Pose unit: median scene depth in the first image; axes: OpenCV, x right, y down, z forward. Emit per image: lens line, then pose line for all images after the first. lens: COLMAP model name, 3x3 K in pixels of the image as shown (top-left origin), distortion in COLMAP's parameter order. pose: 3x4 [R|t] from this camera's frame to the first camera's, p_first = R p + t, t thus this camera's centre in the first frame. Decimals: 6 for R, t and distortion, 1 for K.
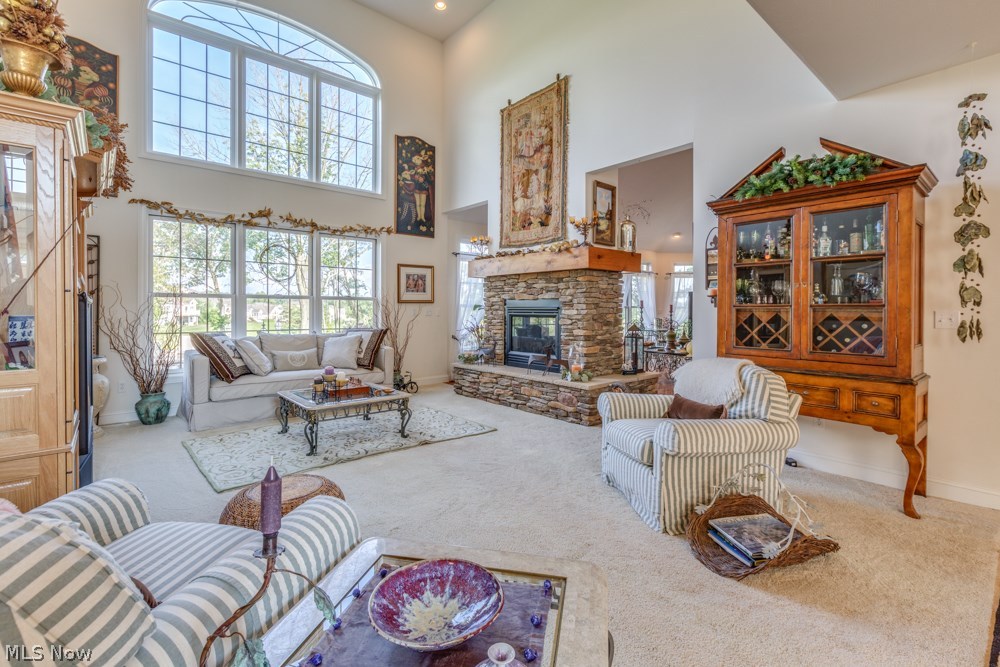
lens RADIAL K [[476.3, 0, 503.4], [0, 476.3, 318.5], [0, 0, 1]] dist [0.001482, 0.008199]
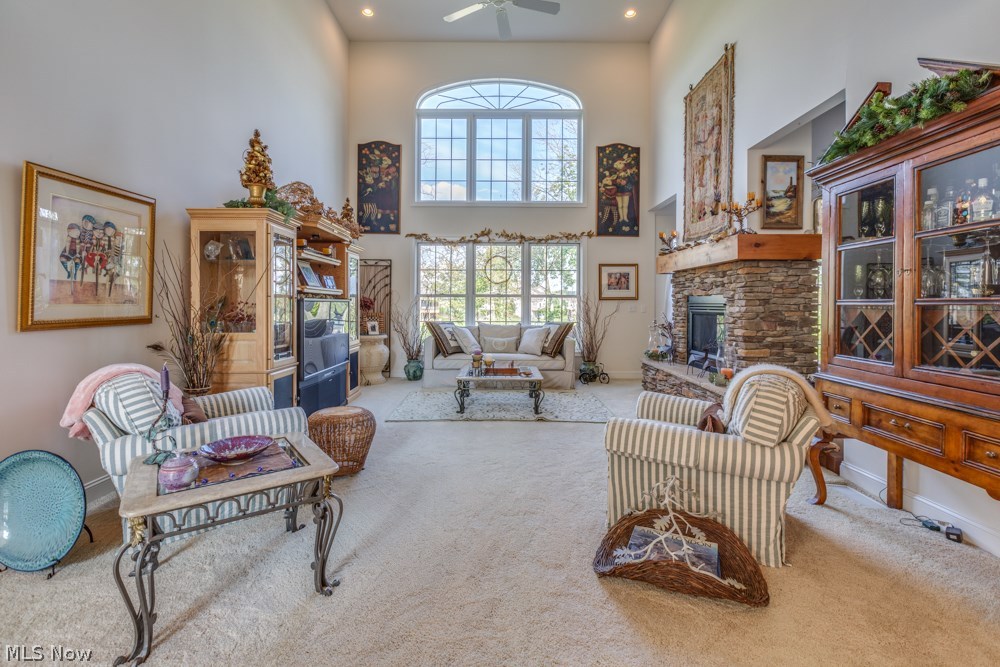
lens RADIAL K [[476.3, 0, 503.4], [0, 476.3, 318.5], [0, 0, 1]] dist [0.001482, 0.008199]
pose [[0.743325, 0.020525, -0.668615, 0.398534], [-0.015536, 0.999789, 0.013420, -0.001348], [0.668750, 0.000412, 0.743487, 0.047652]]
